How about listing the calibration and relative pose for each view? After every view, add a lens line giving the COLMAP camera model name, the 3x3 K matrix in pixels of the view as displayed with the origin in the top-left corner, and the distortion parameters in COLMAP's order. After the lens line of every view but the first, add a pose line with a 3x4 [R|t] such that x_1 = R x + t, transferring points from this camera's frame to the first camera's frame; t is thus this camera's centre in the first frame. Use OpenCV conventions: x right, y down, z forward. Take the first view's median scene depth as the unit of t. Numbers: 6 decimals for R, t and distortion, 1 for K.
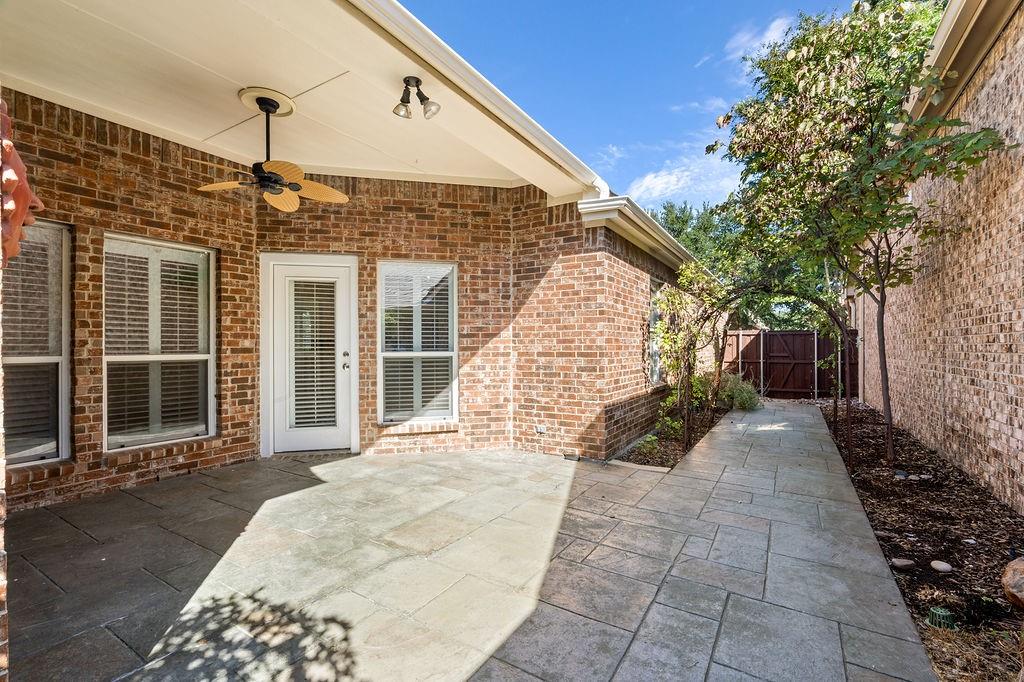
lens RADIAL K [[464.1, 0, 511.1], [0, 464.1, 343.9], [0, 0, 1]] dist [-0.000809, -0.000028]
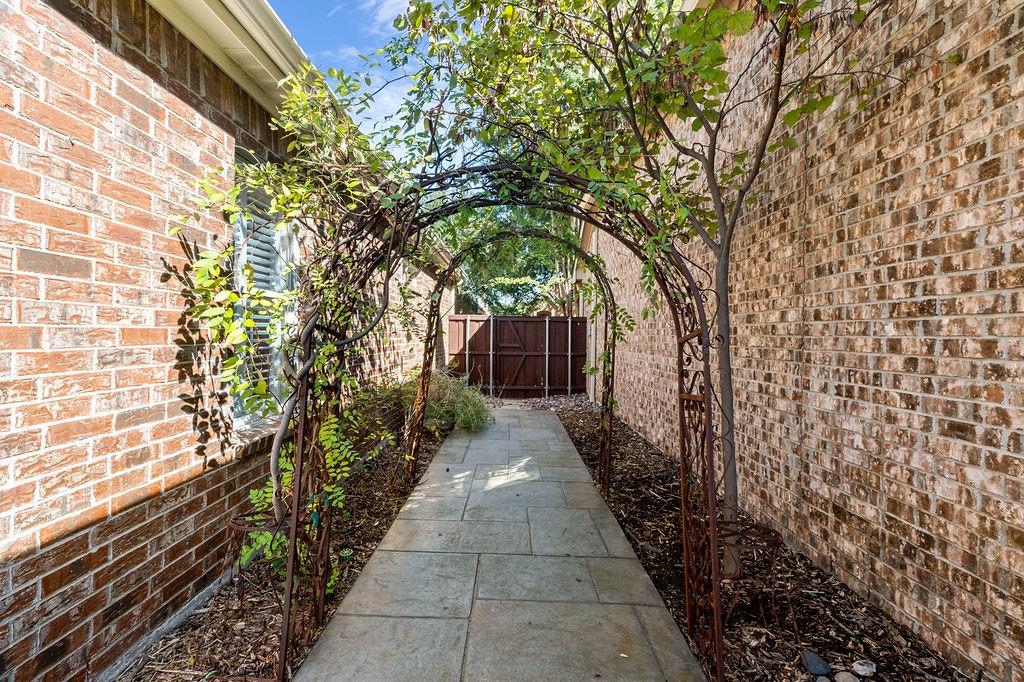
lens RADIAL K [[464.1, 0, 510.4], [0, 464.1, 339.6], [0, 0, 1]] dist [-0.000809, -0.000028]
pose [[0.856343, 0.005188, 0.516381, 0.180335], [-0.014938, 0.999780, 0.014729, 0.000858], [-0.516191, -0.020327, 0.856232, 0.347416]]
